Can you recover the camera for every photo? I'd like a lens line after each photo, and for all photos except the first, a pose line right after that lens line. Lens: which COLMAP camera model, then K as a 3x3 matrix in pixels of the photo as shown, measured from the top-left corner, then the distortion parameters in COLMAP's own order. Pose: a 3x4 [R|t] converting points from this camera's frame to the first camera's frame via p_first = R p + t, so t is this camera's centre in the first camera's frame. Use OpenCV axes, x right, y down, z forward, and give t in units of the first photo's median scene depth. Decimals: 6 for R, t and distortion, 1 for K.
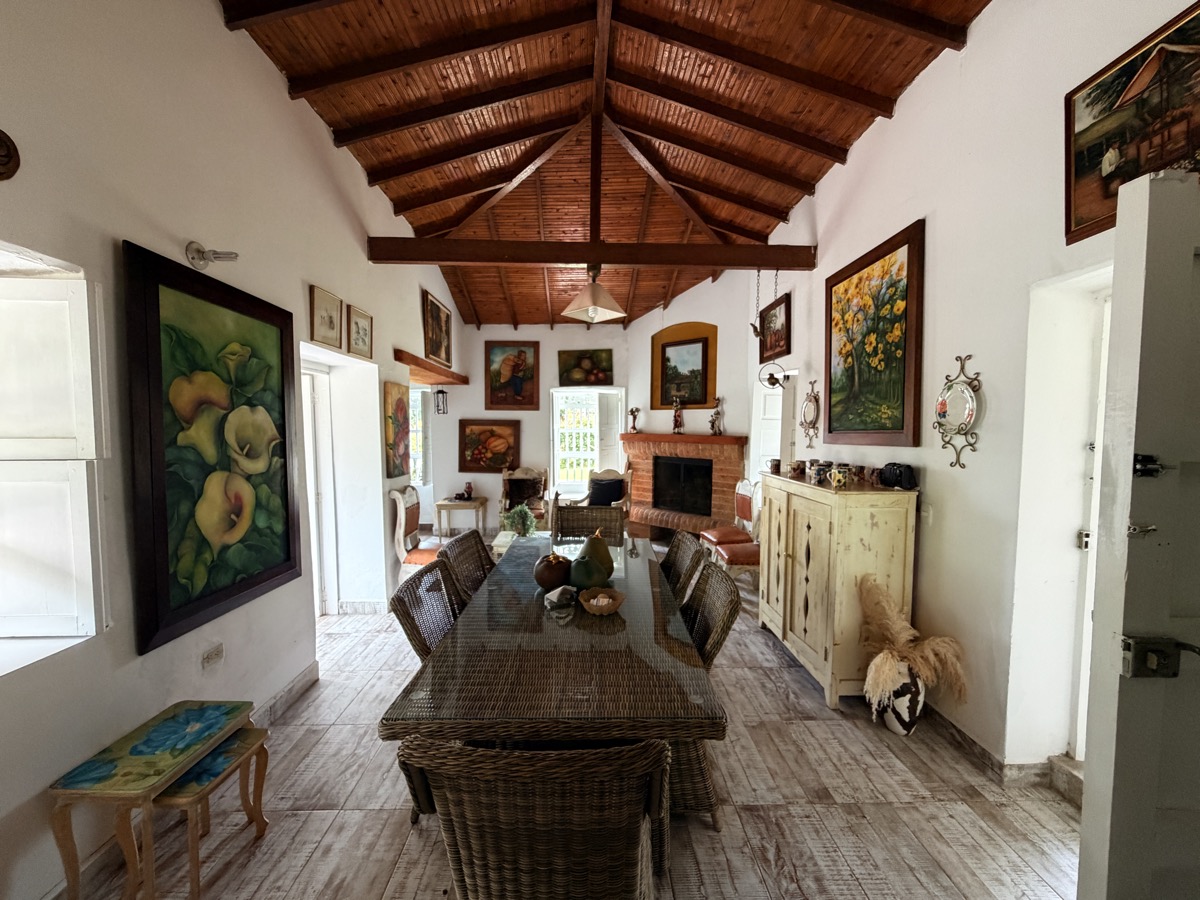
lens RADIAL K [[478.8, 0, 597.7], [0, 478.8, 452.3], [0, 0, 1]] dist [0.000793, -0.000391]
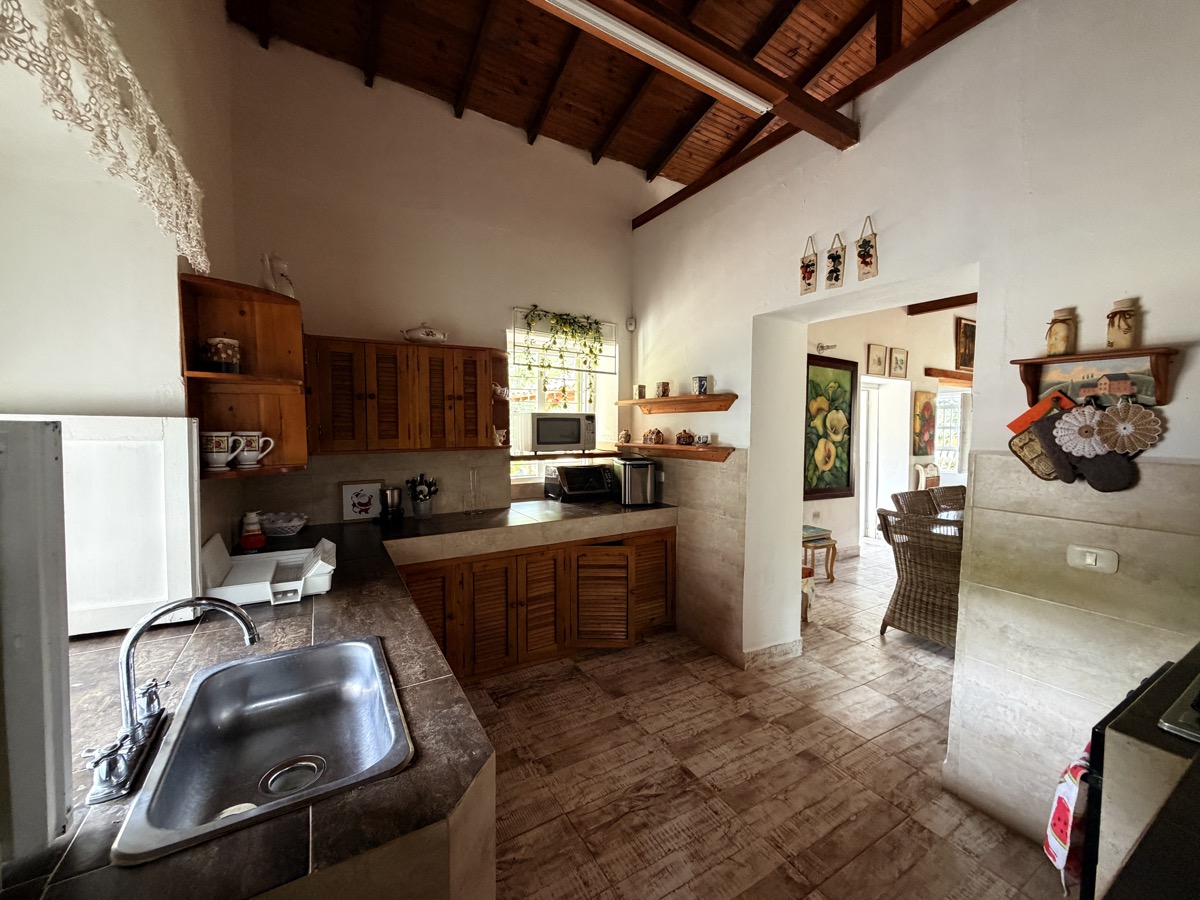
lens RADIAL K [[478.8, 0, 598.7], [0, 478.8, 448.0], [0, 0, 1]] dist [0.000793, -0.000391]
pose [[0.487915, 0.039890, -0.871979, 0.630423], [-0.051396, 0.998535, 0.016921, 0.090374], [0.871377, 0.036561, 0.489250, -0.966679]]
